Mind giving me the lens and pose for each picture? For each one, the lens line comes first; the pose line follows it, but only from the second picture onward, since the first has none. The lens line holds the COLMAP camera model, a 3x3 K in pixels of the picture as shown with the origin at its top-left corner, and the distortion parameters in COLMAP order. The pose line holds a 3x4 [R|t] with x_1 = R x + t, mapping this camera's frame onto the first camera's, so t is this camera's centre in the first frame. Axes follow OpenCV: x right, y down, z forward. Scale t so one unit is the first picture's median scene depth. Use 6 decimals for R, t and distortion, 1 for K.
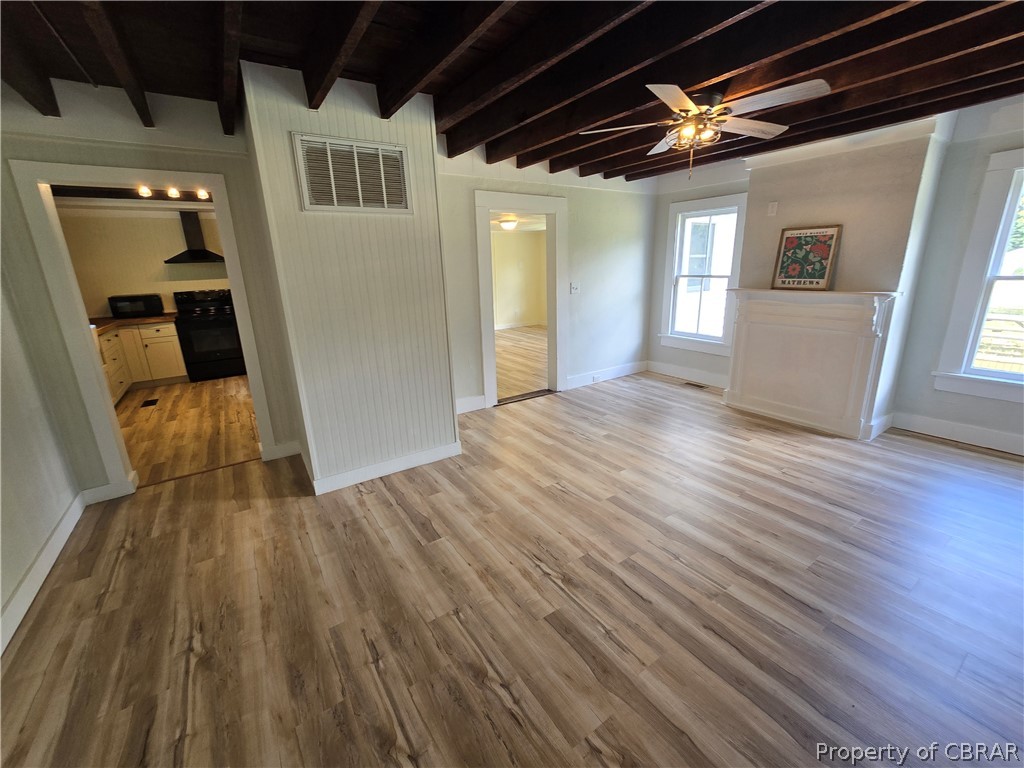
lens RADIAL K [[419.7, 0, 520.2], [0, 419.7, 381.3], [0, 0, 1]] dist [-0.003520, 0.000134]
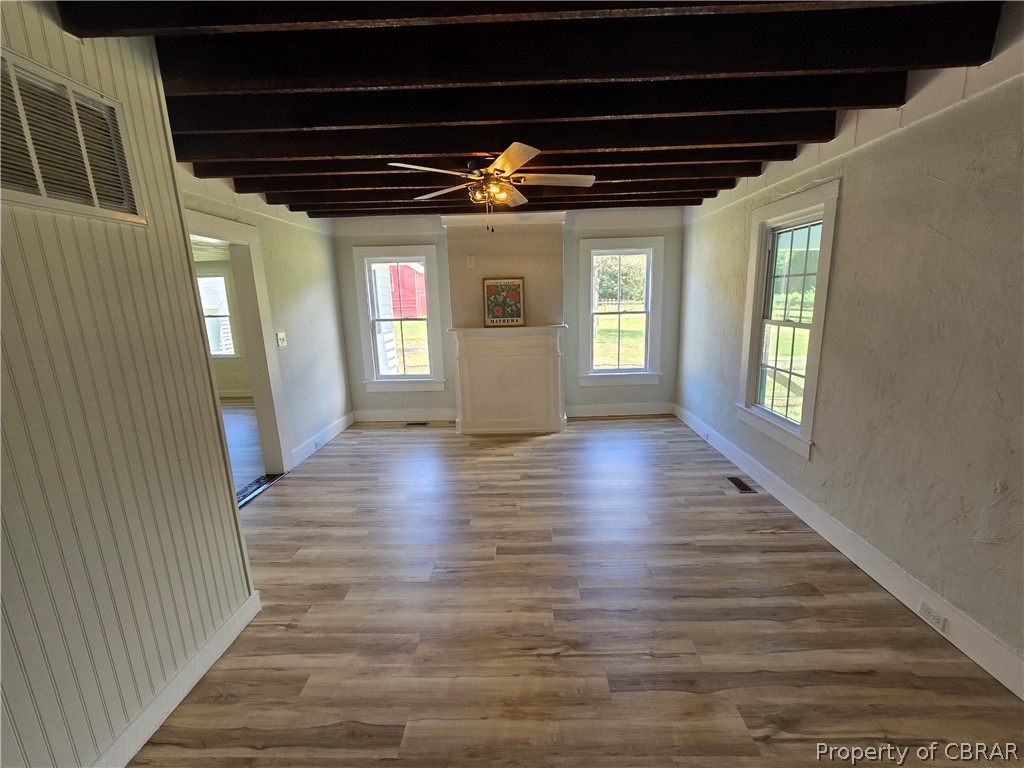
lens RADIAL K [[419.7, 0, 520.2], [0, 419.7, 381.3], [0, 0, 1]] dist [-0.003520, 0.000134]
pose [[0.579212, -0.152220, 0.800839, -0.342718], [0.230602, 0.972879, 0.018136, -0.074697], [-0.781880, 0.174170, 0.598606, 0.251222]]
